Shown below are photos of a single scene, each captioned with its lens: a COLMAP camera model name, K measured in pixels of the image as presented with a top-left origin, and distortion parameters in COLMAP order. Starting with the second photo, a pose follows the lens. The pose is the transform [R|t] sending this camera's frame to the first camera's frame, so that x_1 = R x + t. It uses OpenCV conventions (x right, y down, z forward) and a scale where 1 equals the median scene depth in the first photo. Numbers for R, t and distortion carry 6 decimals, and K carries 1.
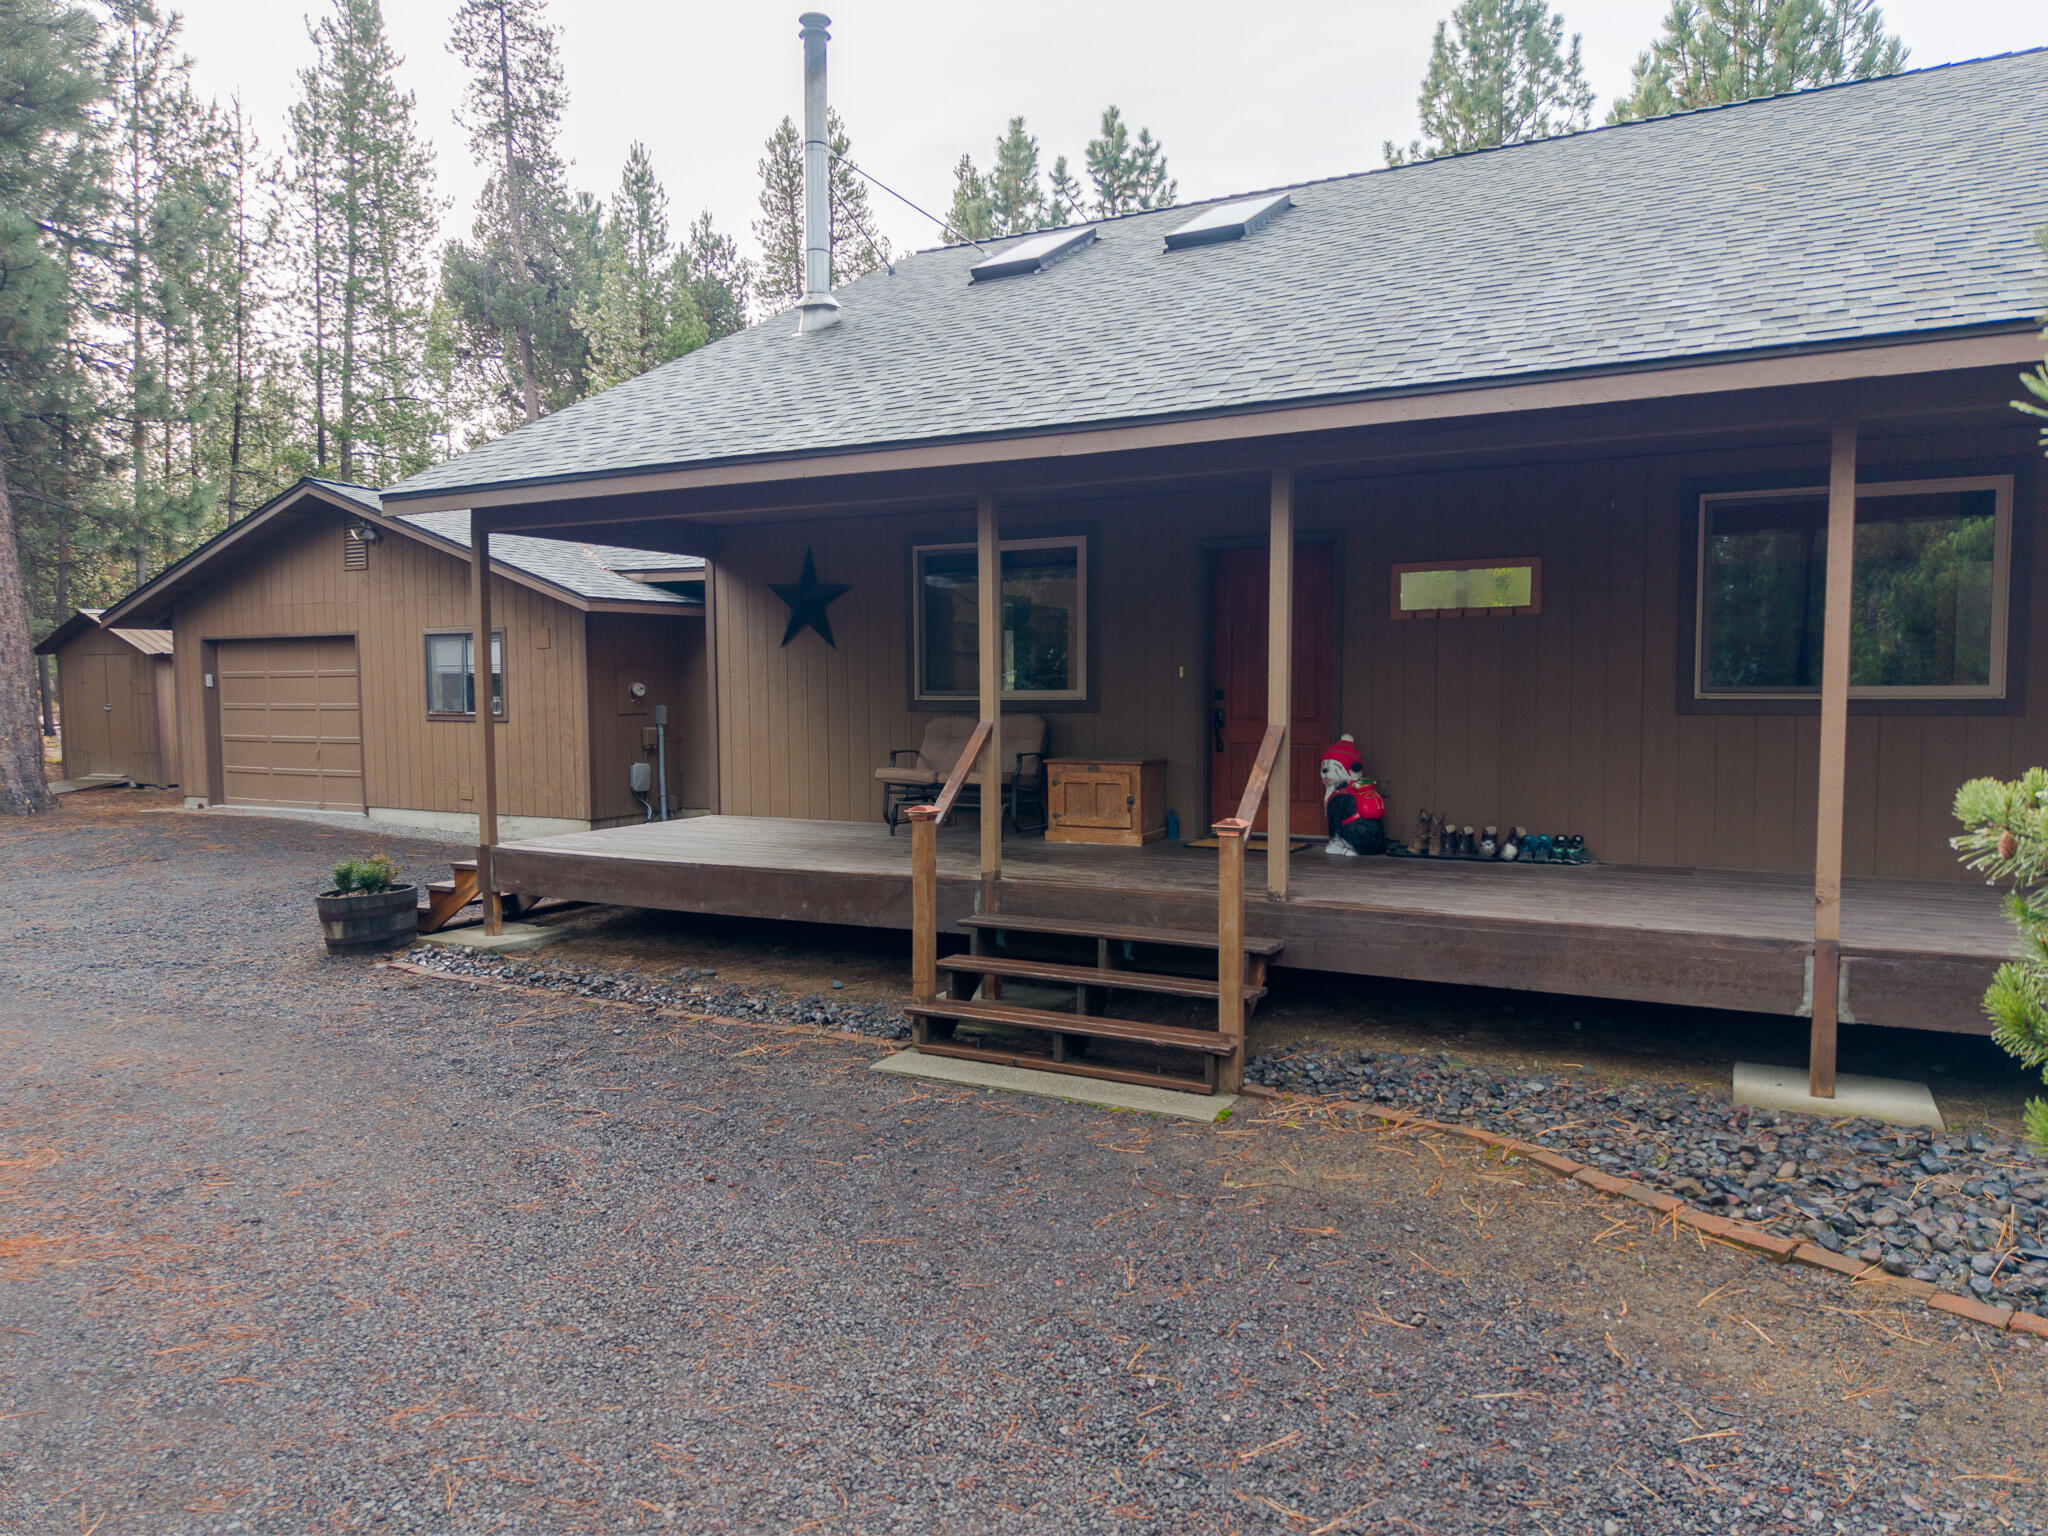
lens RADIAL K [[1406.8, 0, 1023.8], [0, 1406.8, 760.7], [0, 0, 1]] dist [0.062558, -0.083999]
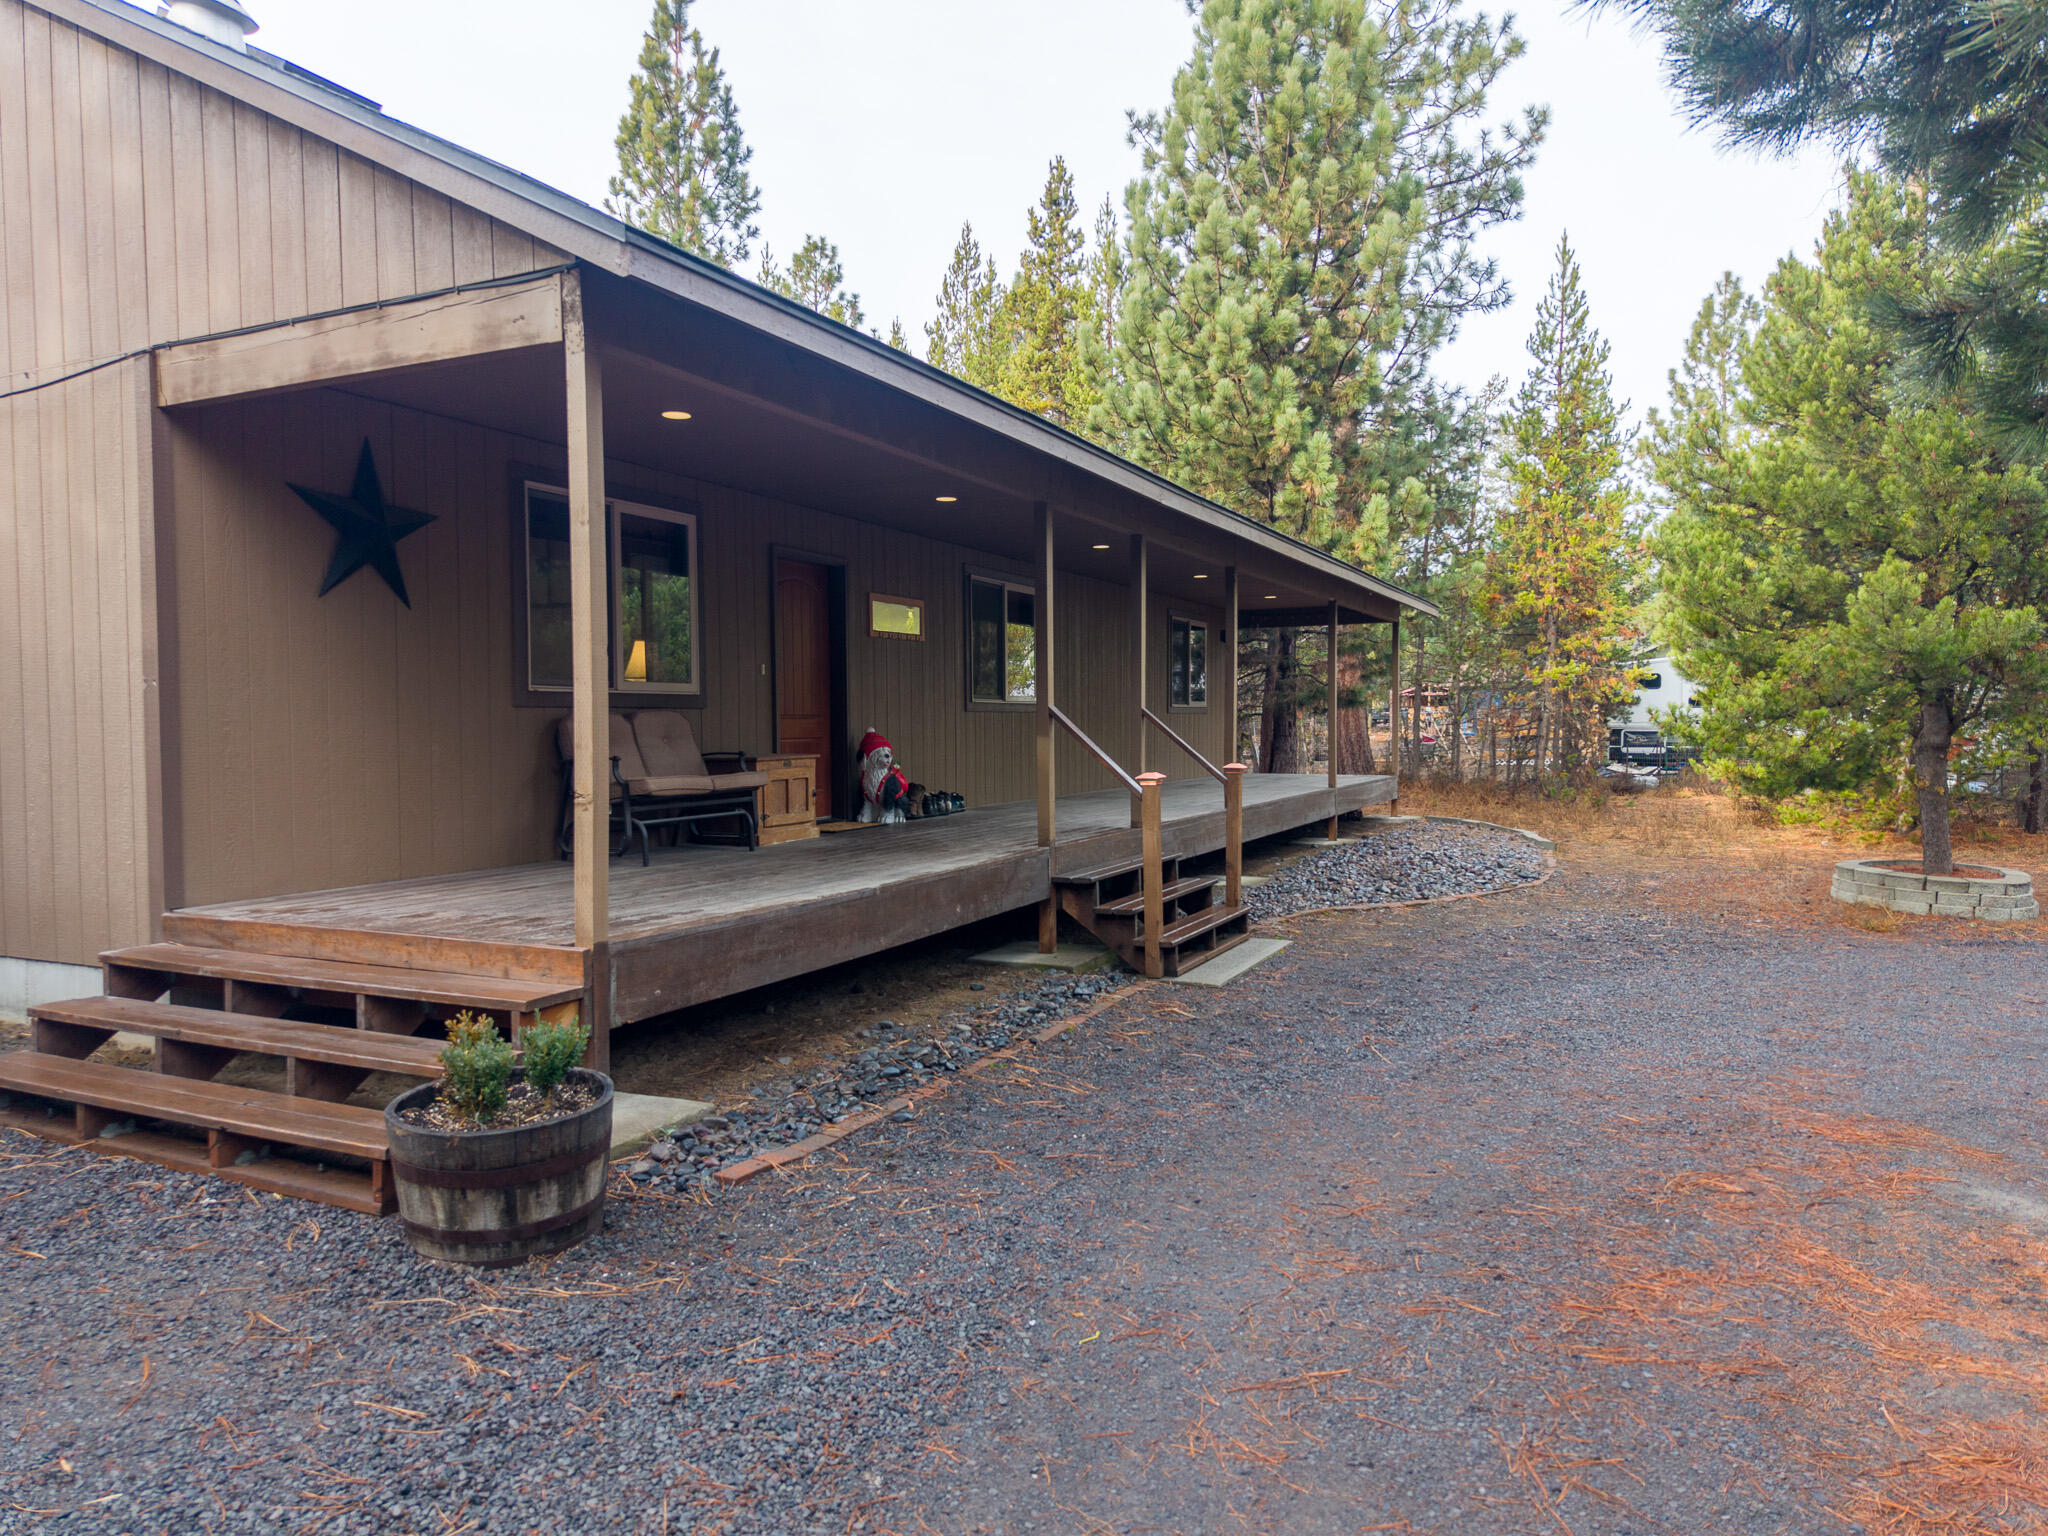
lens RADIAL K [[1406.8, 0, 1023.8], [0, 1406.8, 760.7], [0, 0, 1]] dist [0.062558, -0.083999]
pose [[-0.126887, -0.017906, 0.991756, -0.802758], [0.068185, 0.997315, 0.026730, -0.010685], [-0.989571, 0.071015, -0.125326, 0.814684]]
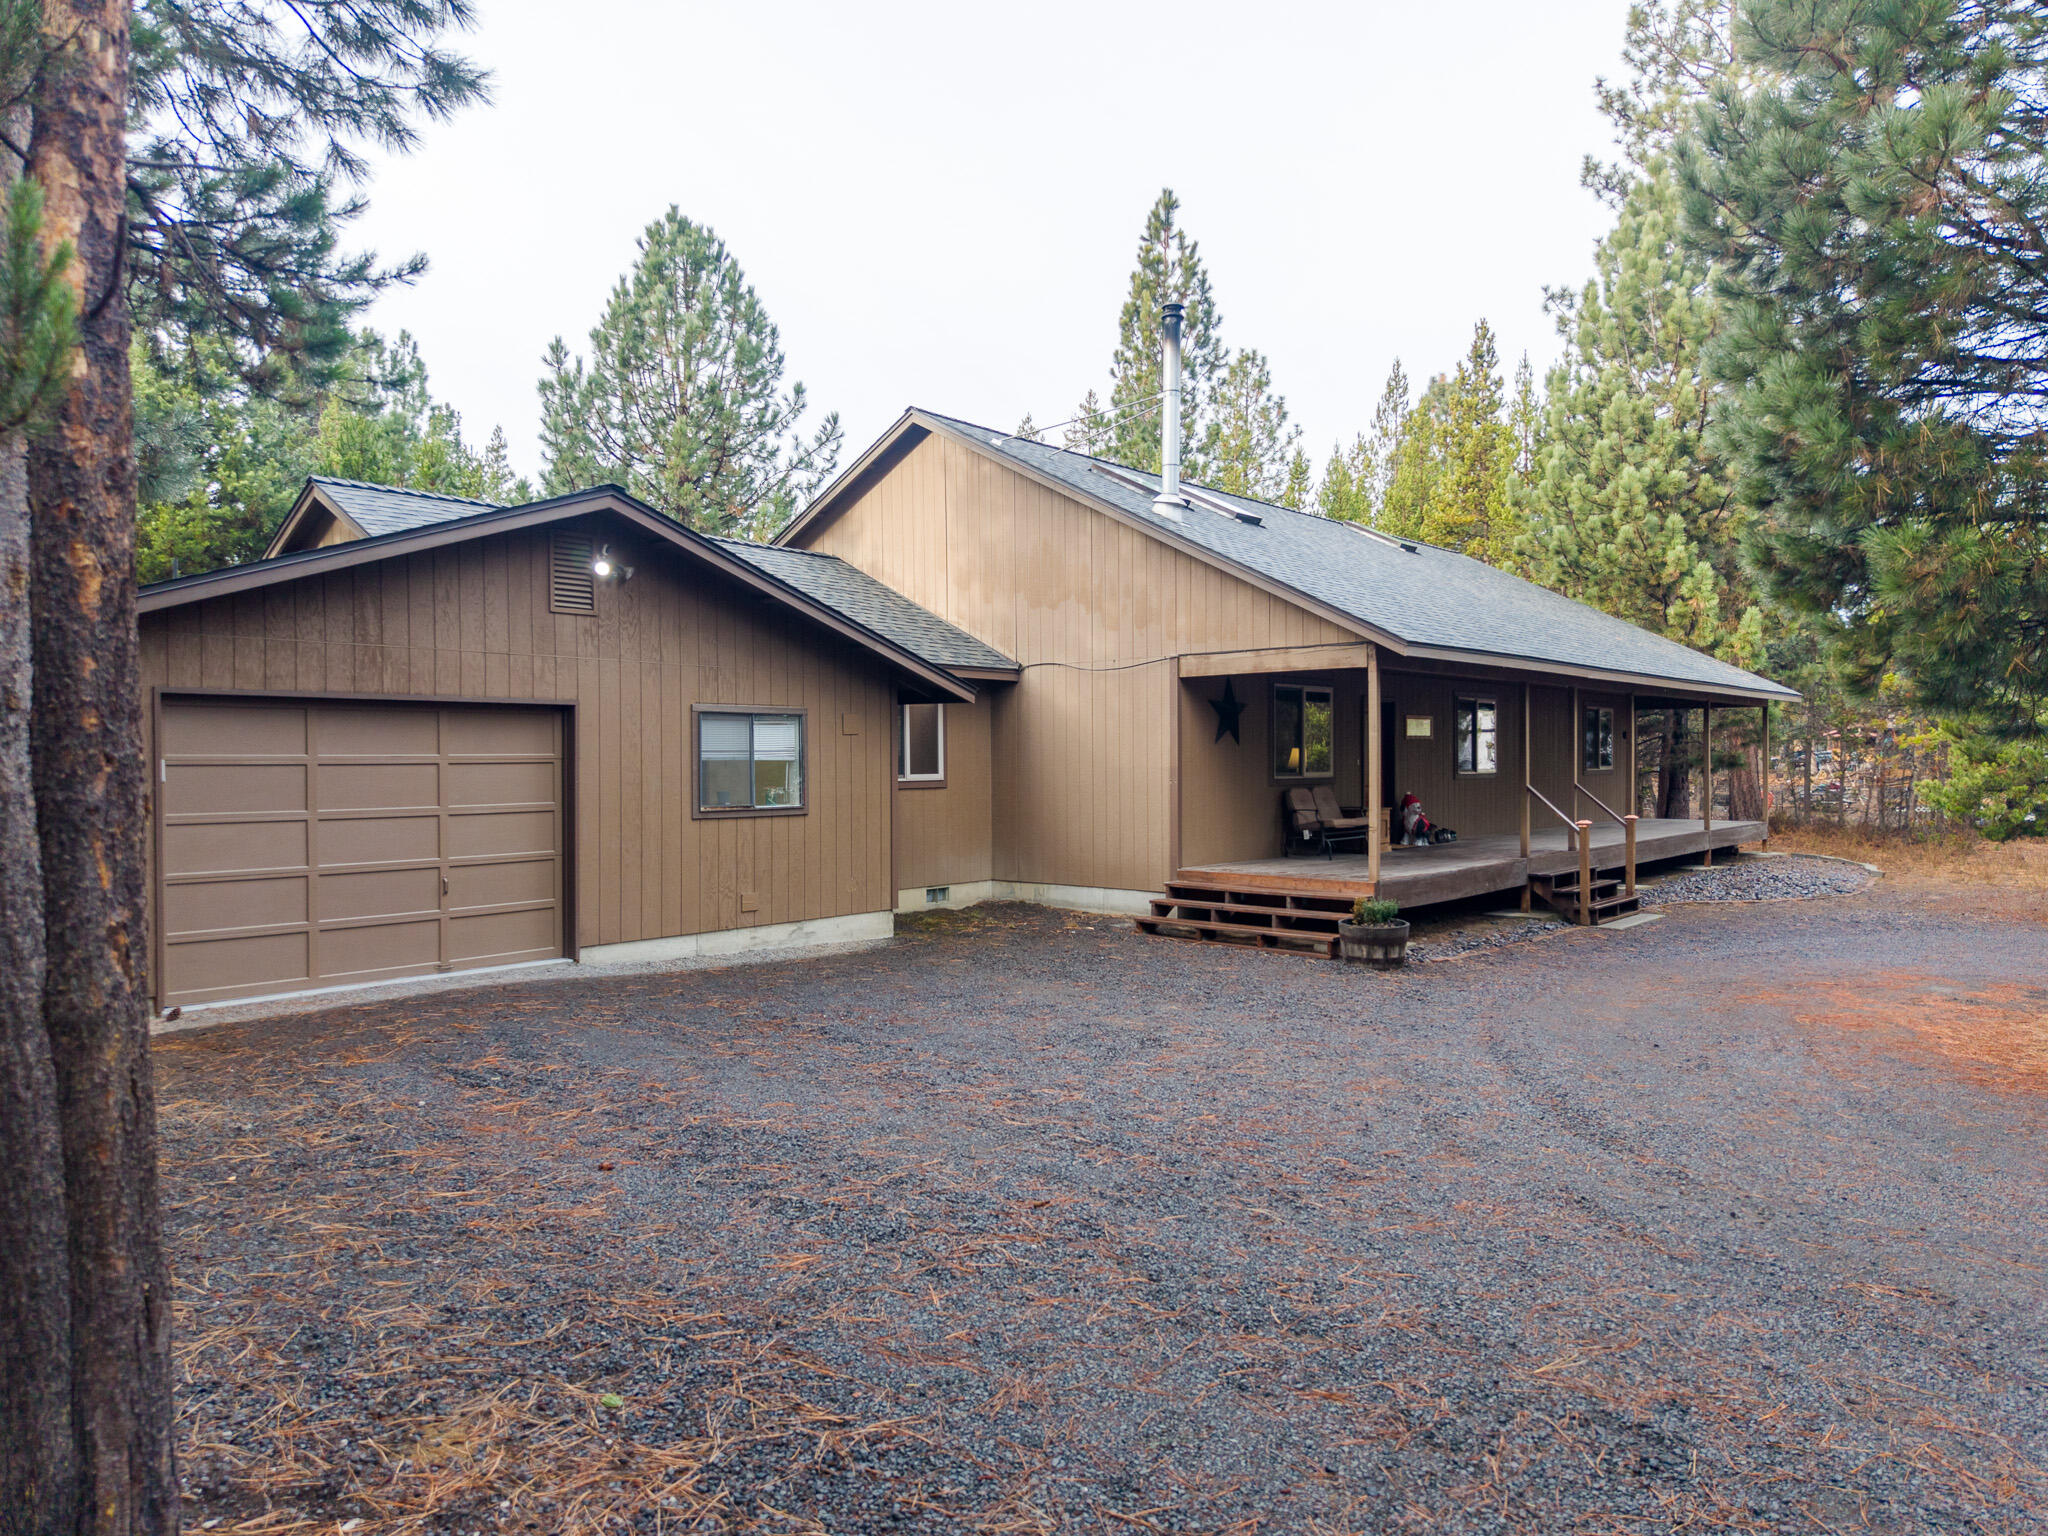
lens RADIAL K [[1406.8, 0, 1023.8], [0, 1406.8, 760.7], [0, 0, 1]] dist [0.062558, -0.083999]
pose [[0.134575, 0.006104, 0.990885, -1.613170], [0.063691, 0.997860, -0.014797, -0.057644], [-0.988854, 0.065102, 0.133898, 1.029242]]
